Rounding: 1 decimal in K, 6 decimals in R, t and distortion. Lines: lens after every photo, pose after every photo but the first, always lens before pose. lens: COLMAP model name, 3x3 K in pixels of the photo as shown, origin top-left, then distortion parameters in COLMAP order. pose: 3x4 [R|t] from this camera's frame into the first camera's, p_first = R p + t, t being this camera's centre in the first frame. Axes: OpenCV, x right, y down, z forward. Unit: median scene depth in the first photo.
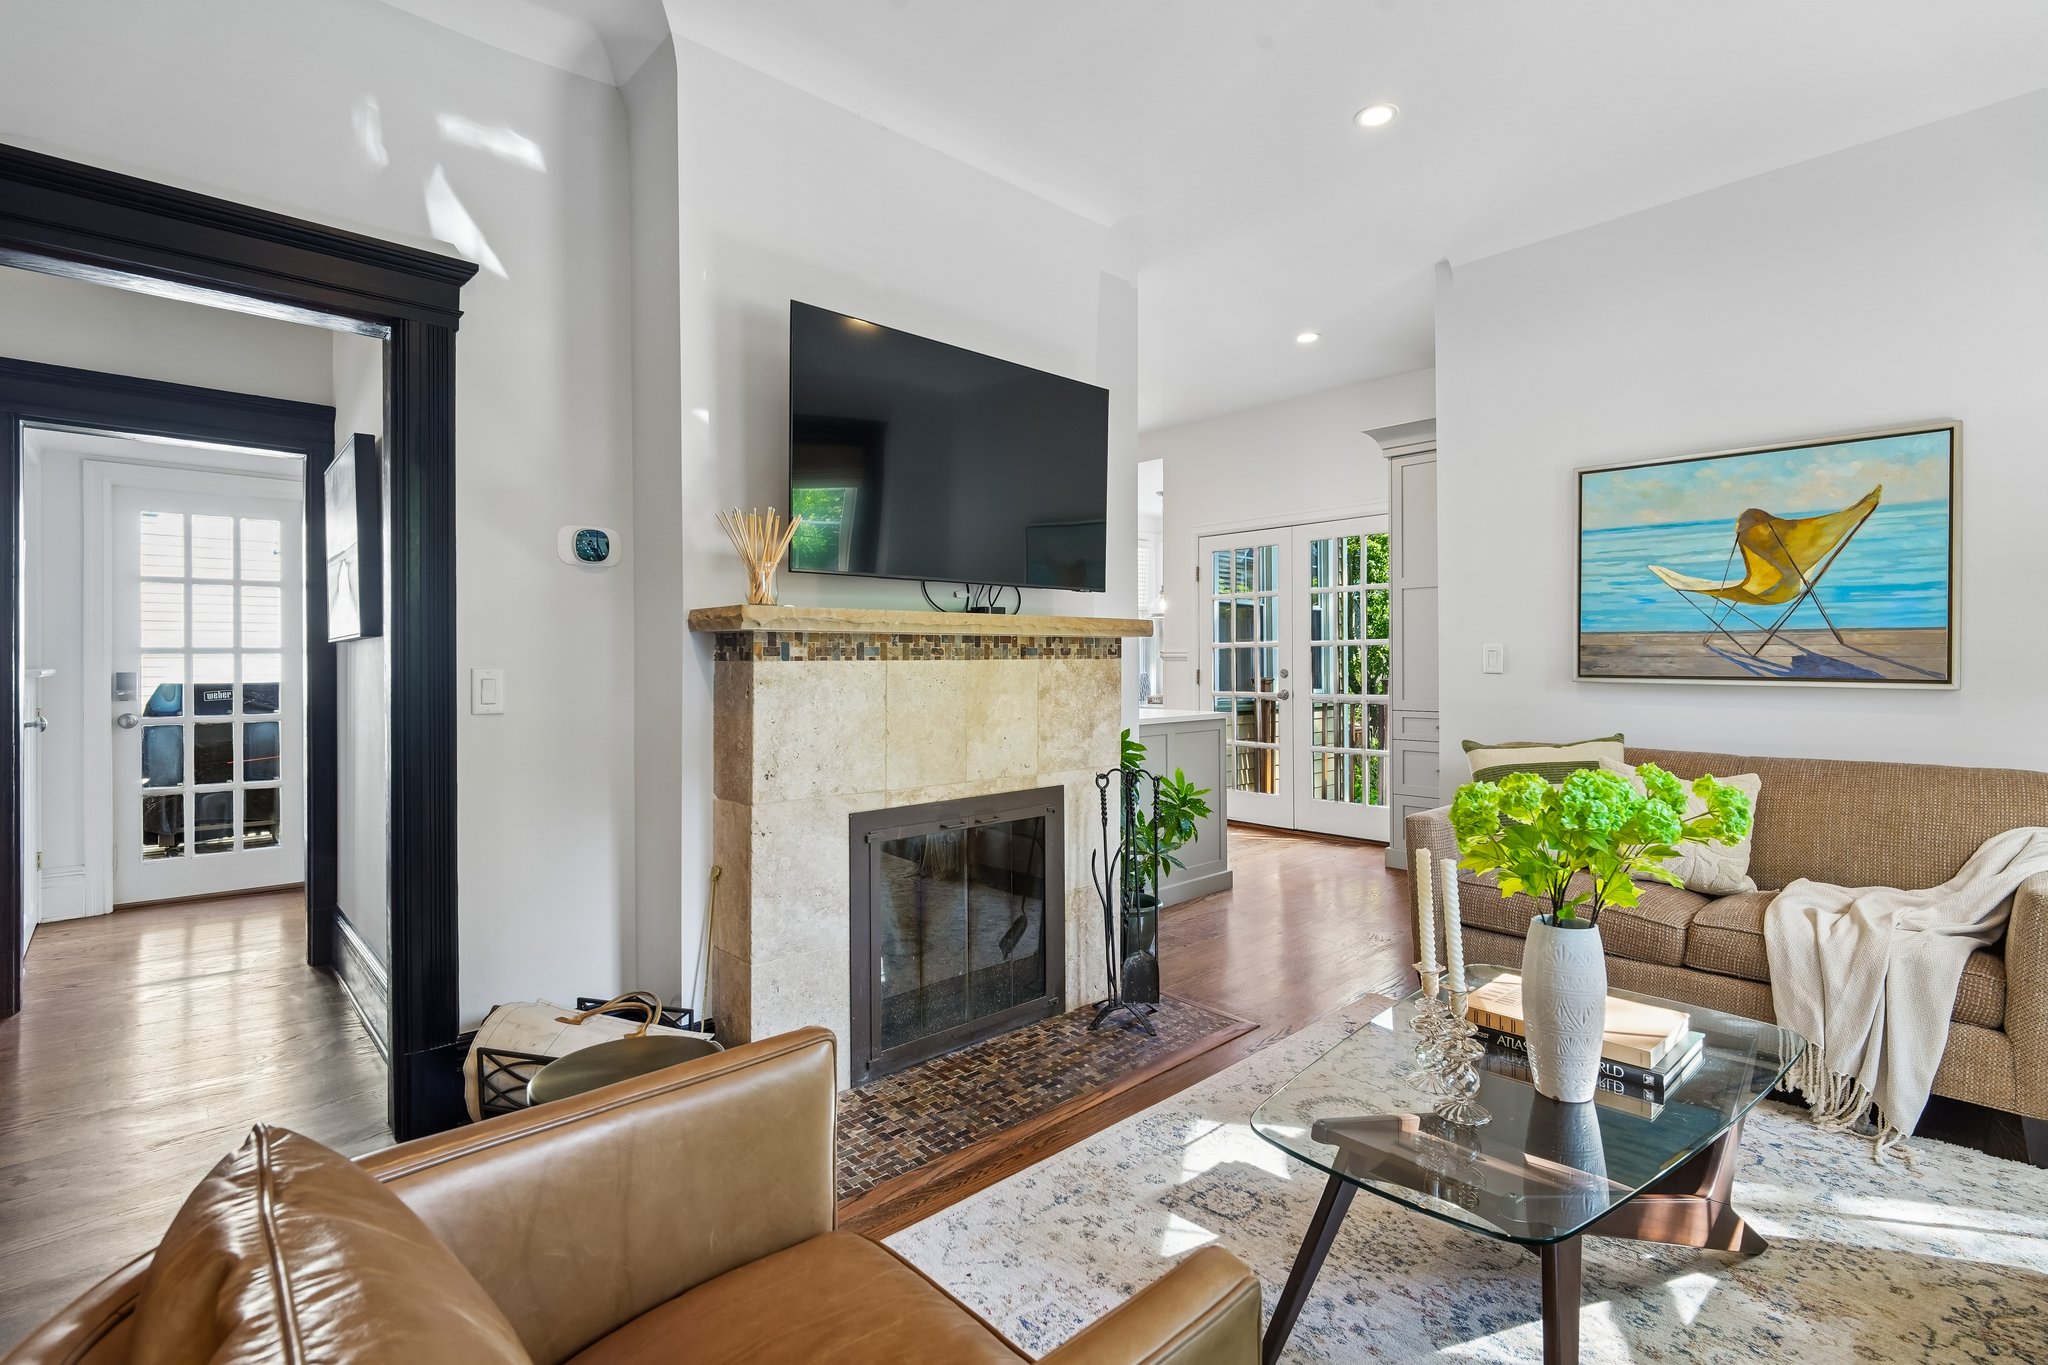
lens RADIAL K [[962.1, 0, 1036.2], [0, 962.1, 660.2], [0, 0, 1]] dist [0.003092, -0.004362]
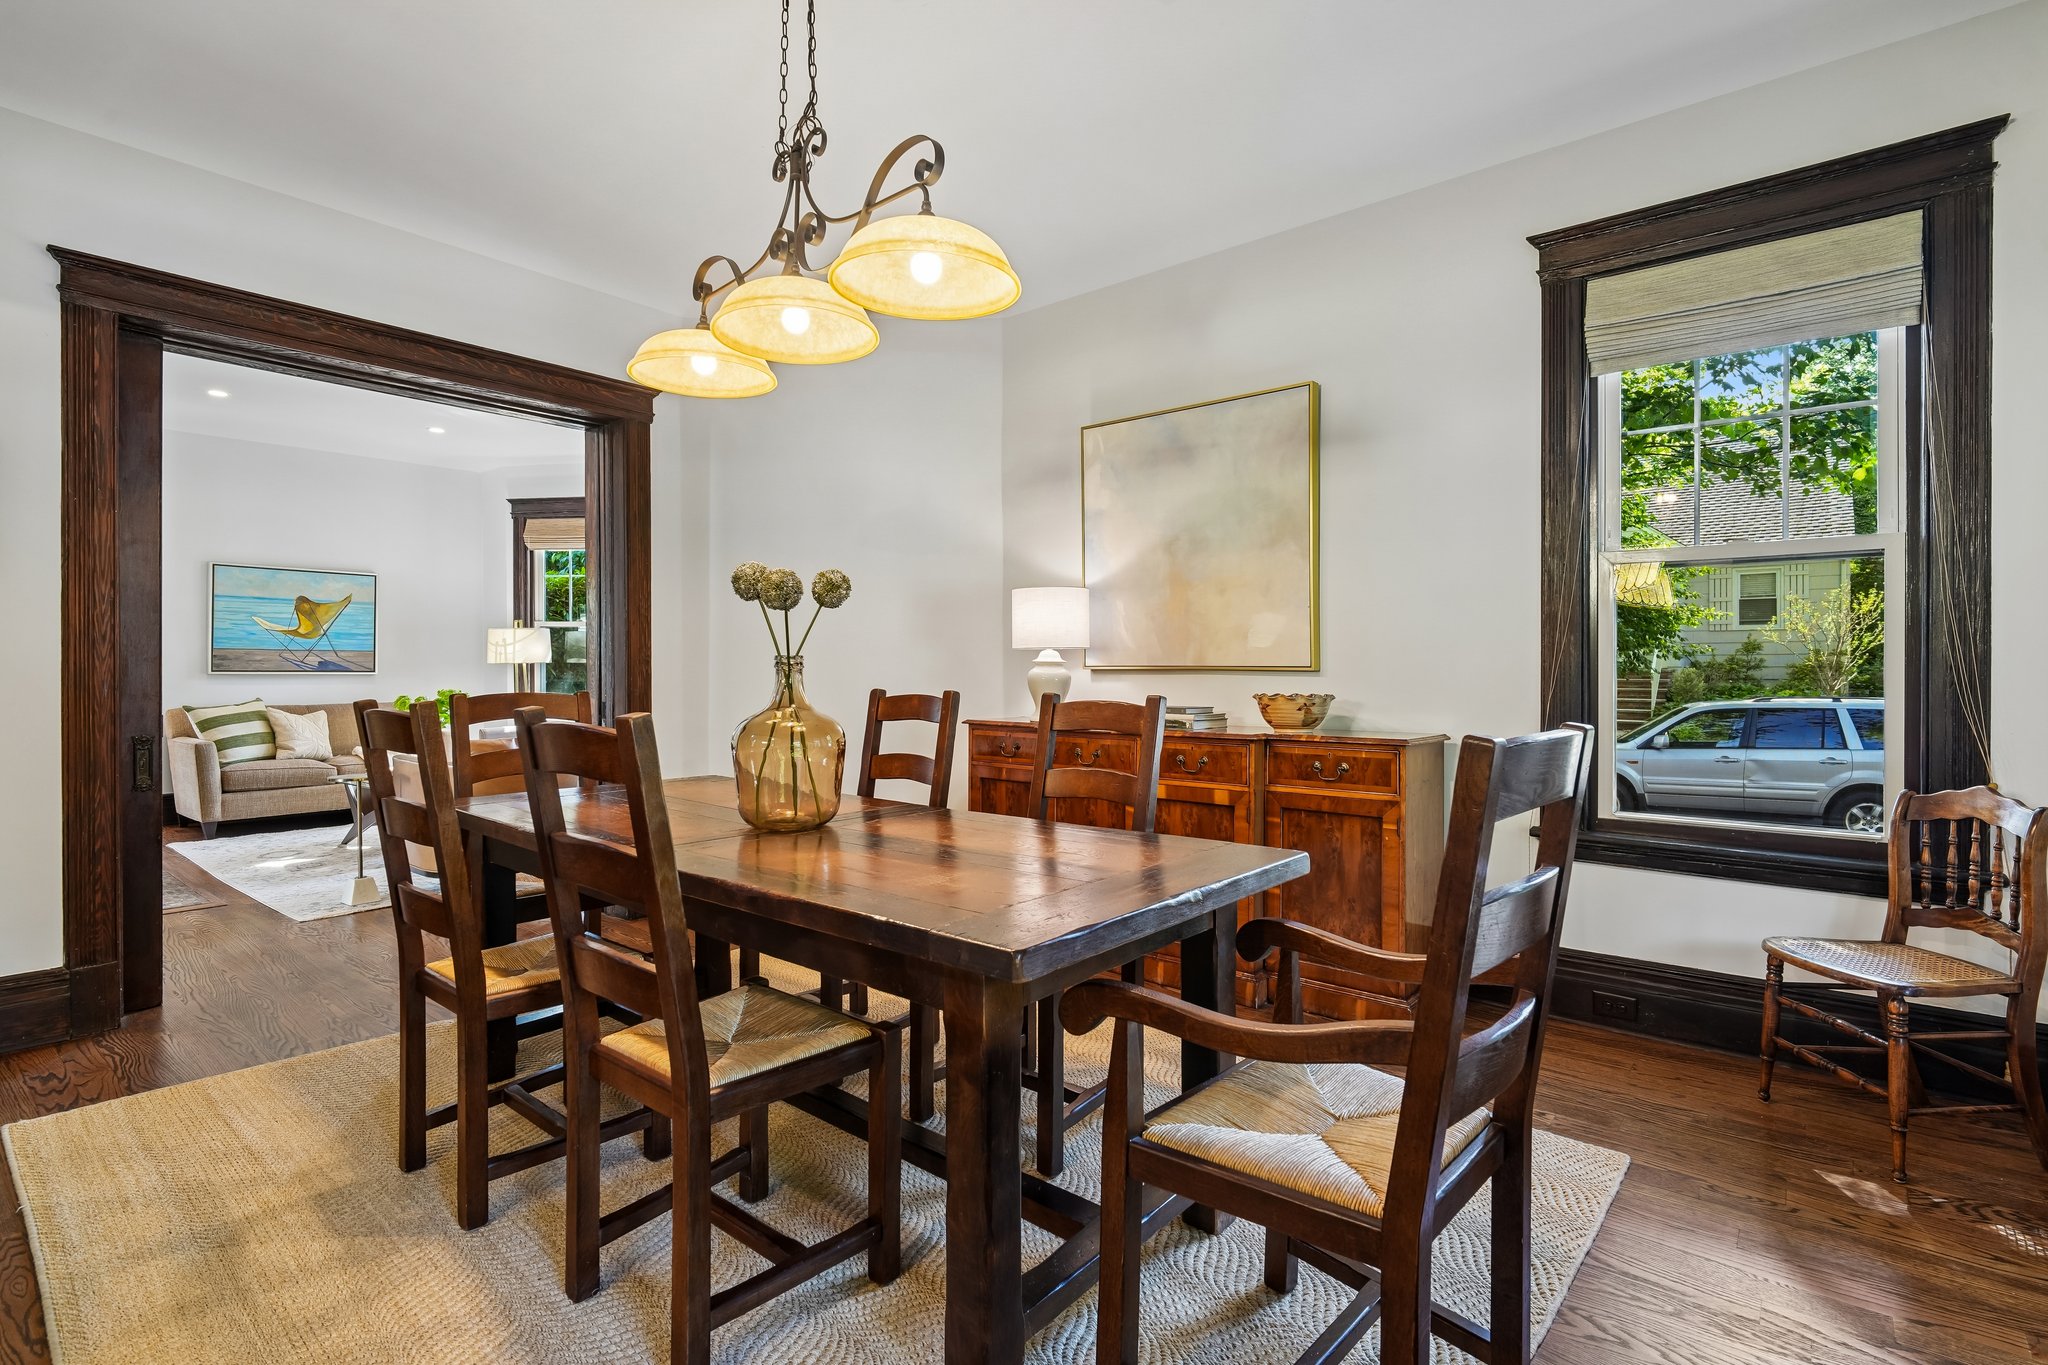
lens RADIAL K [[962.1, 0, 1002.2], [0, 962.1, 672.6], [0, 0, 1]] dist [0.003092, -0.004362]
pose [[-0.118865, -0.002364, 0.992908, -1.857165], [0.000337, 0.999997, 0.002422, 0.019459], [-0.992910, 0.000623, -0.118864, -0.396368]]
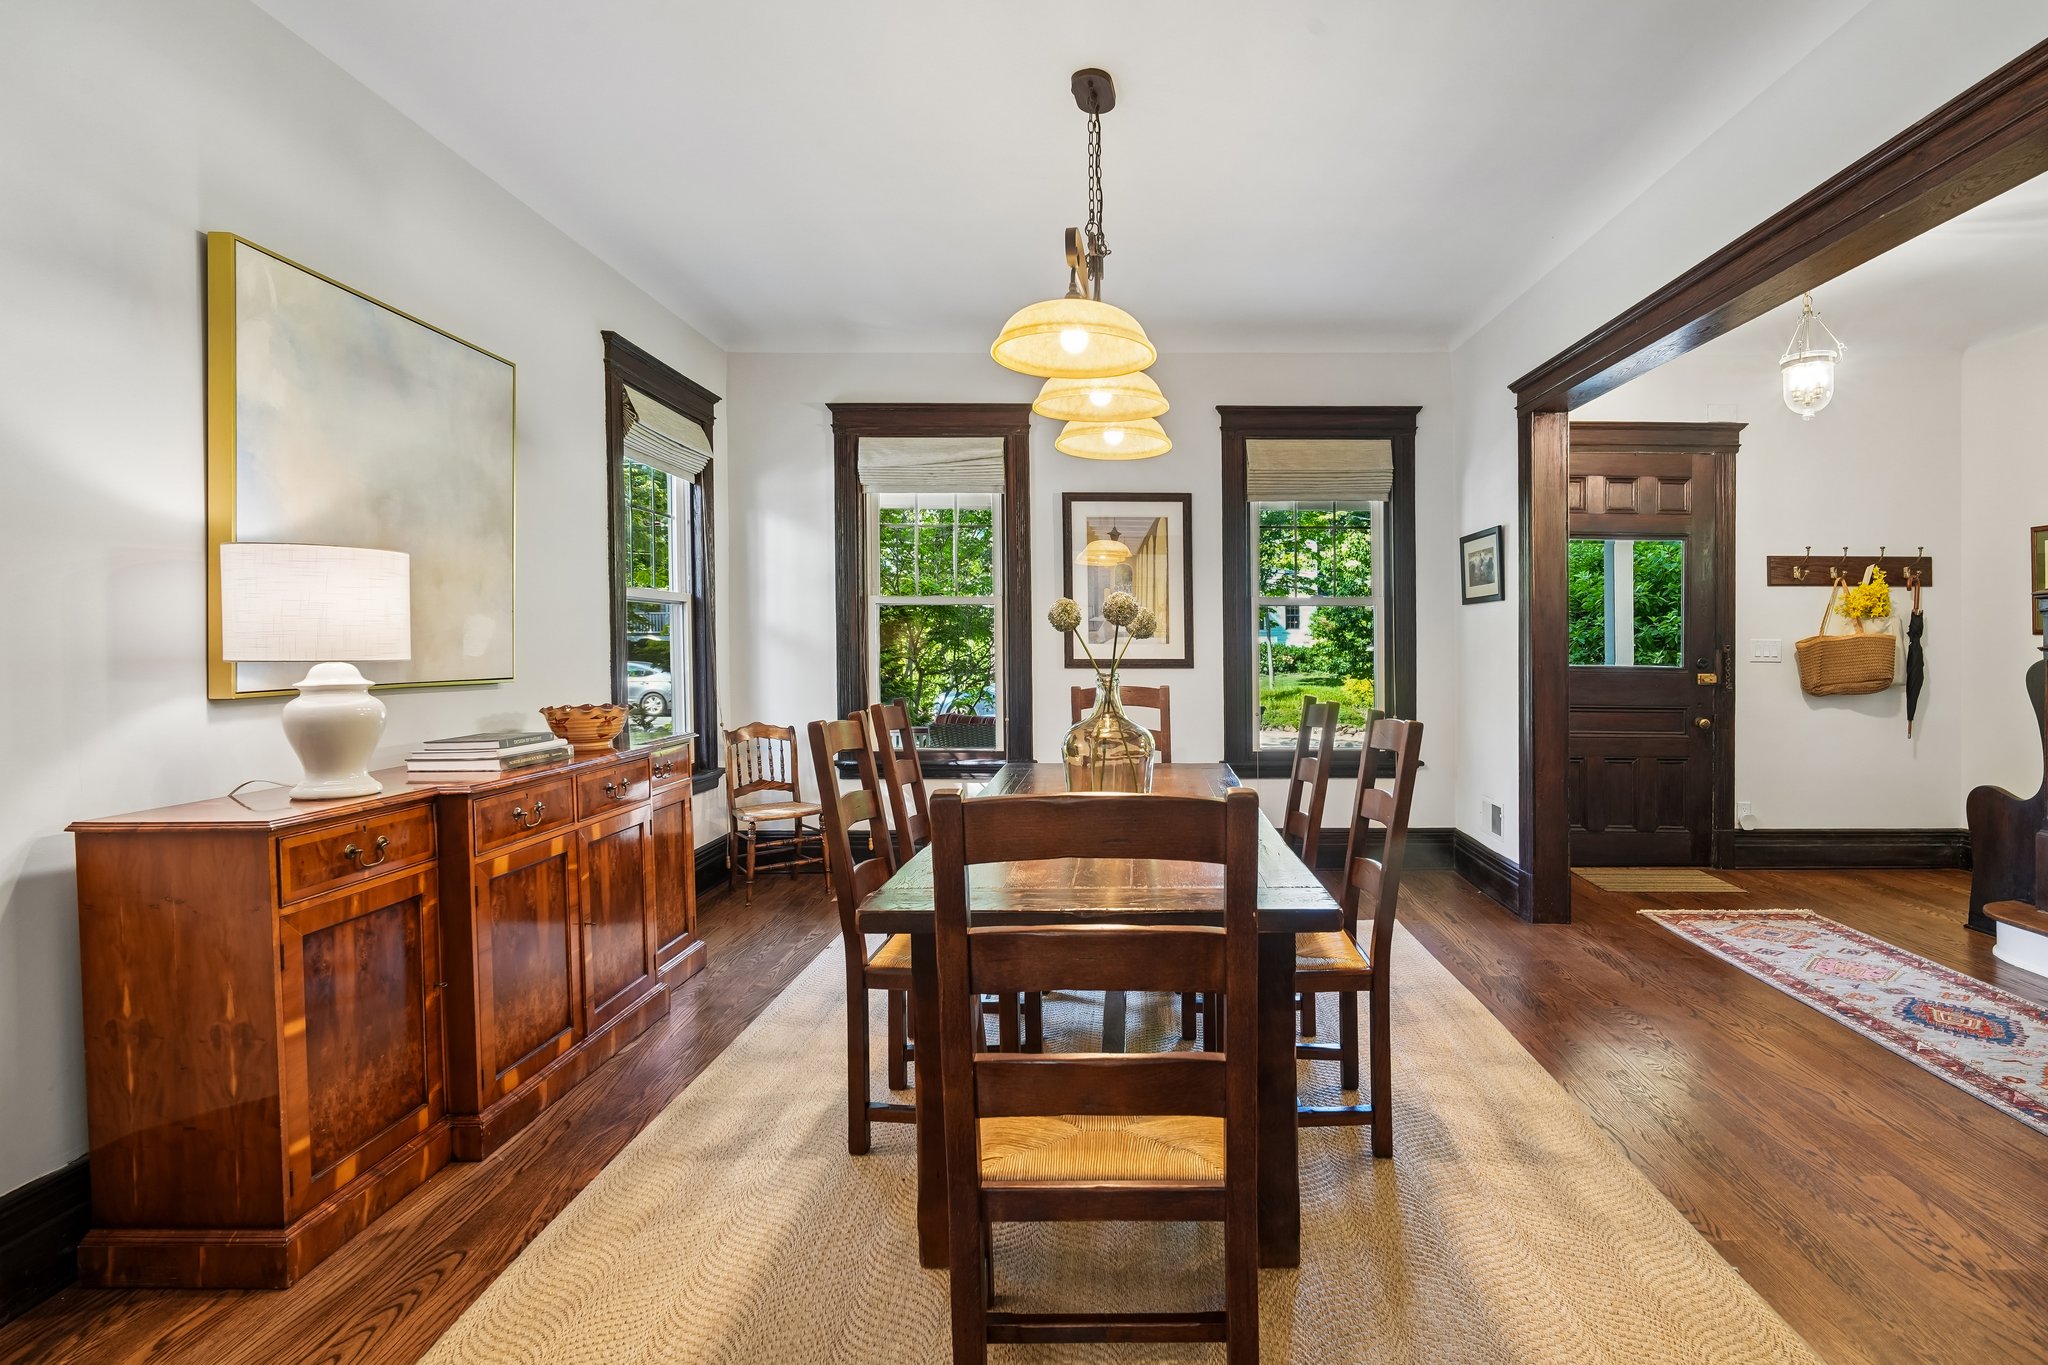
lens RADIAL K [[982.9, 0, 1144.2], [0, 982.9, 636.9], [0, 0, 1]] dist [-0.001629, -0.001158]
pose [[-0.657575, -0.003215, -0.753382, -0.377090], [0.001619, 0.999983, -0.005680, -0.022581], [0.753387, -0.004955, -0.657559, 0.330843]]
